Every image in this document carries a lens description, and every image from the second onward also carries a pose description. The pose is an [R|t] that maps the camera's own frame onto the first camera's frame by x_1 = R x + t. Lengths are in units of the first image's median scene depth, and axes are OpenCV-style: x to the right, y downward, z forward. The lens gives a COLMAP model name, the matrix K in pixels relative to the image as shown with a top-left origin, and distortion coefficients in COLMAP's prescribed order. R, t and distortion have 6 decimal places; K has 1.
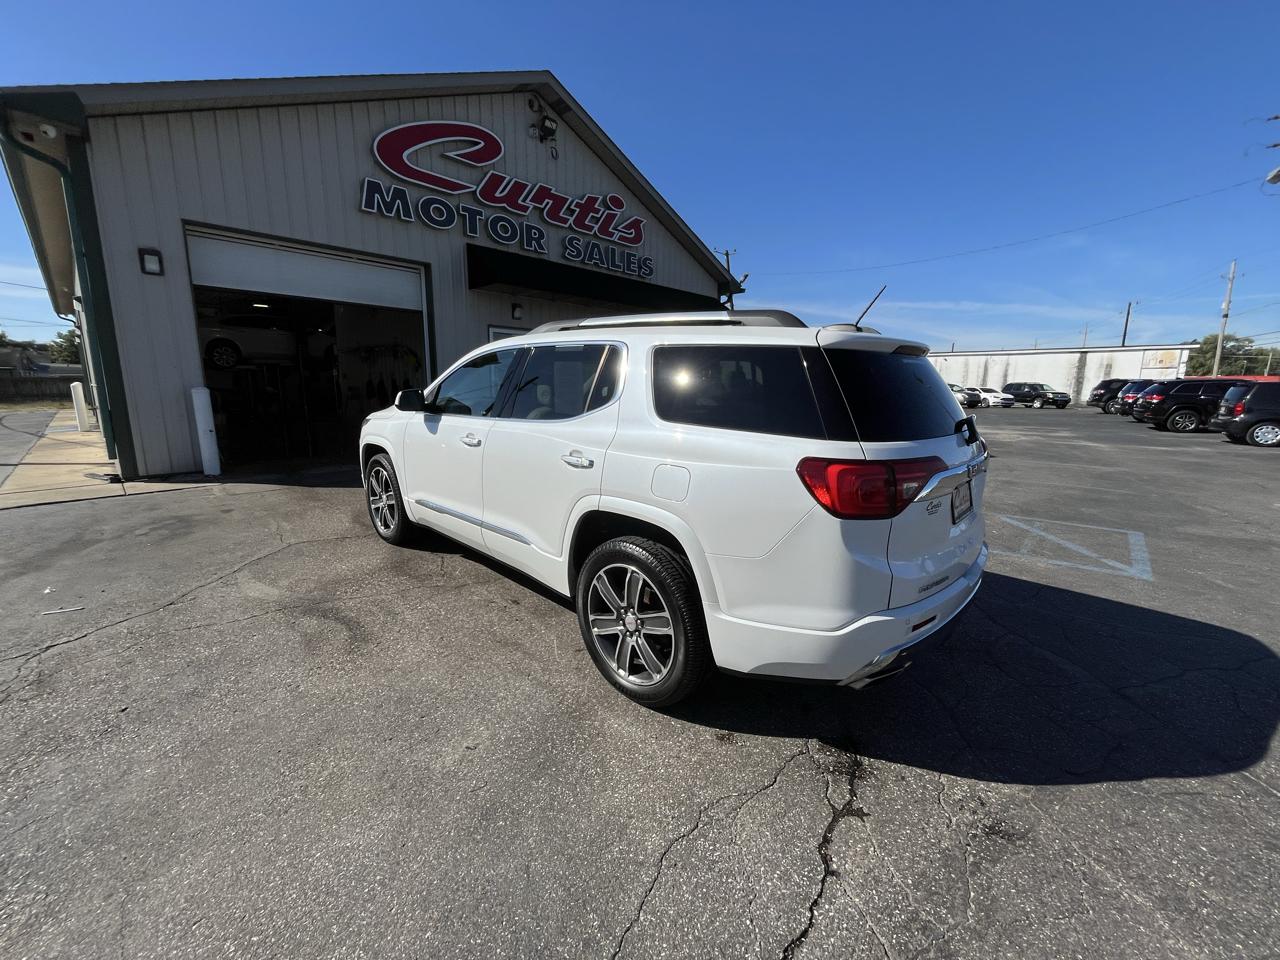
lens RADIAL K [[515.2, 0, 640.4], [0, 515.2, 478.0], [0, 0, 1]] dist [-0.003090, 0.000040]
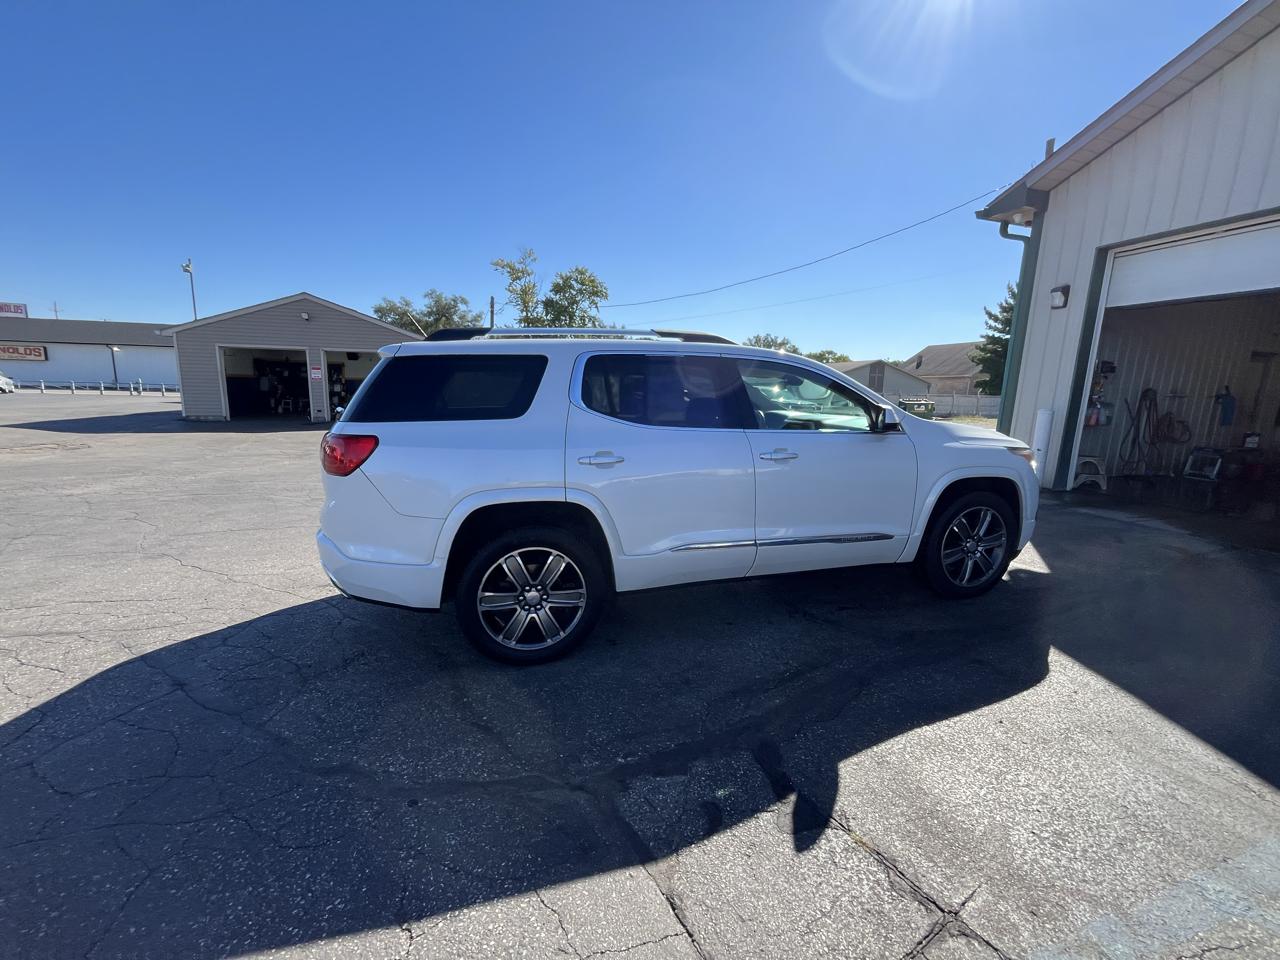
lens RADIAL K [[515.2, 0, 640.0], [0, 515.2, 479.7], [0, 0, 1]] dist [-0.003090, 0.000040]
pose [[-0.502853, 0.129074, -0.854680, 0.323153], [-0.186556, 0.949277, 0.253121, -0.096452], [0.844000, 0.286729, -0.453267, 0.528213]]
